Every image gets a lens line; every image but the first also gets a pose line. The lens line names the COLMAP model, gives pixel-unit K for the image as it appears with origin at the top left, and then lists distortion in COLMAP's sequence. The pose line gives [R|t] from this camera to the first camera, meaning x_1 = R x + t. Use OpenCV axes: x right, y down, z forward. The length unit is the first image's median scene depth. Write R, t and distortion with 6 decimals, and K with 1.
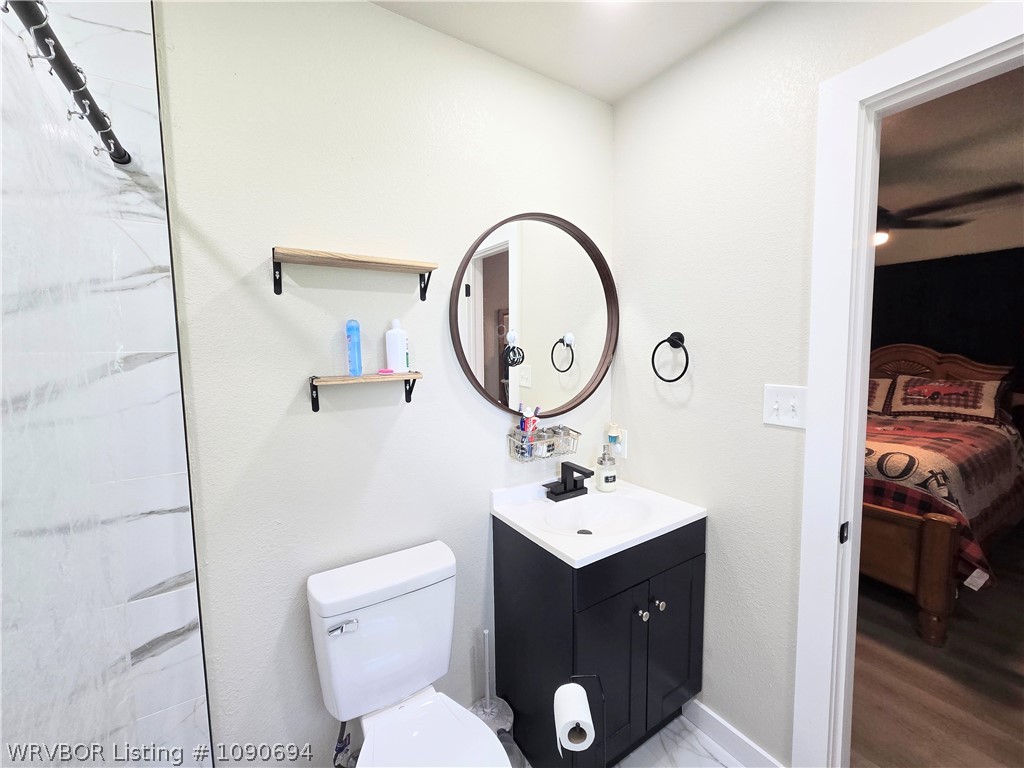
lens RADIAL K [[418.9, 0, 519.4], [0, 418.9, 382.9], [0, 0, 1]] dist [-0.004659, 0.001270]
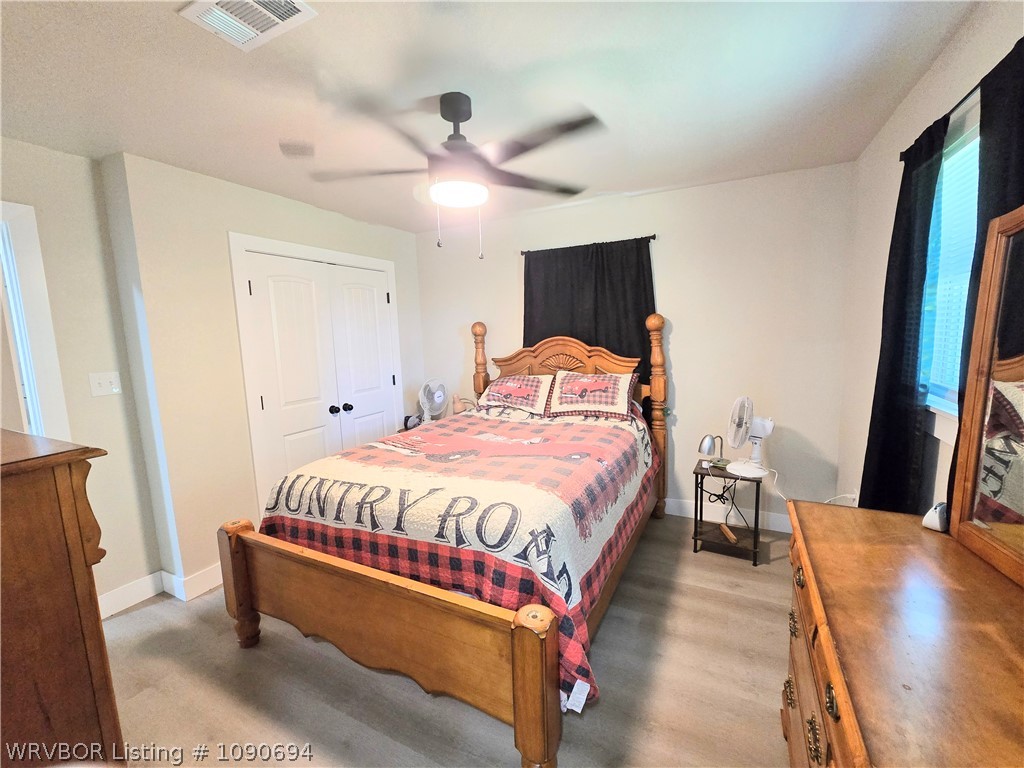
lens RADIAL K [[418.9, 0, 519.4], [0, 418.9, 382.9], [0, 0, 1]] dist [-0.004659, 0.001270]
pose [[0.863858, -0.077327, 0.497765, 0.644508], [0.065148, 0.996999, 0.041820, -0.063278], [-0.499505, -0.003698, 0.866303, 0.414551]]
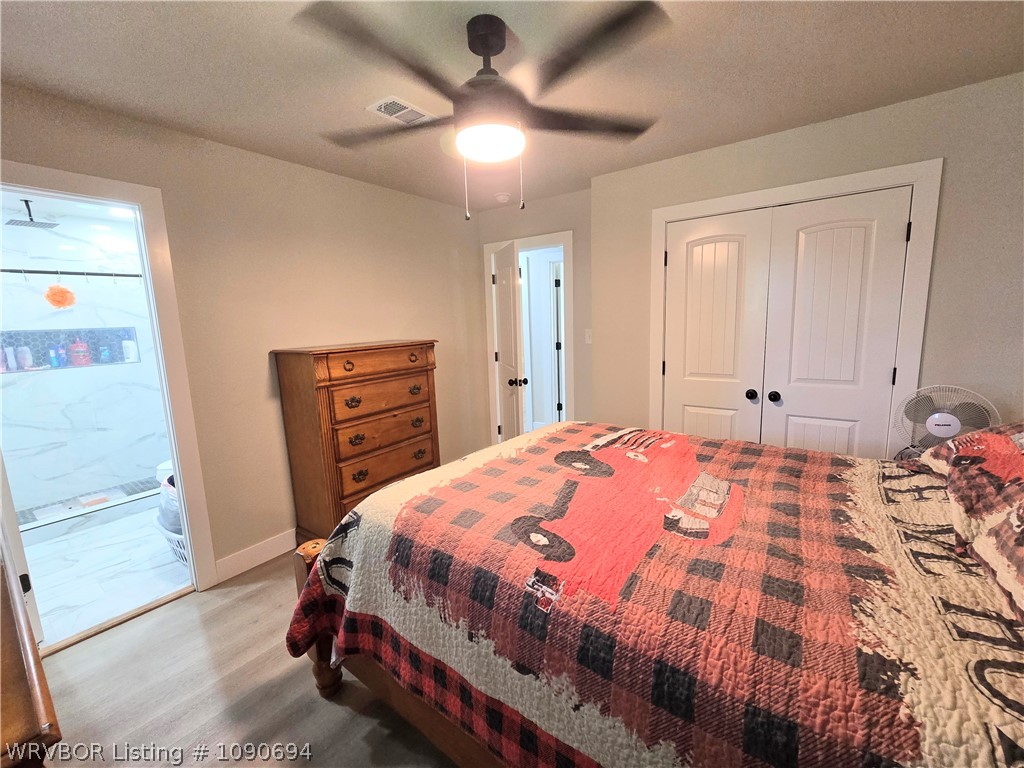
lens RADIAL K [[418.9, 0, 519.4], [0, 418.9, 382.9], [0, 0, 1]] dist [-0.004659, 0.001270]
pose [[0.361662, 0.145017, -0.920962, 1.736541], [-0.053061, 0.989429, 0.134961, -0.112267], [0.930798, 0.000056, 0.365534, 1.003975]]
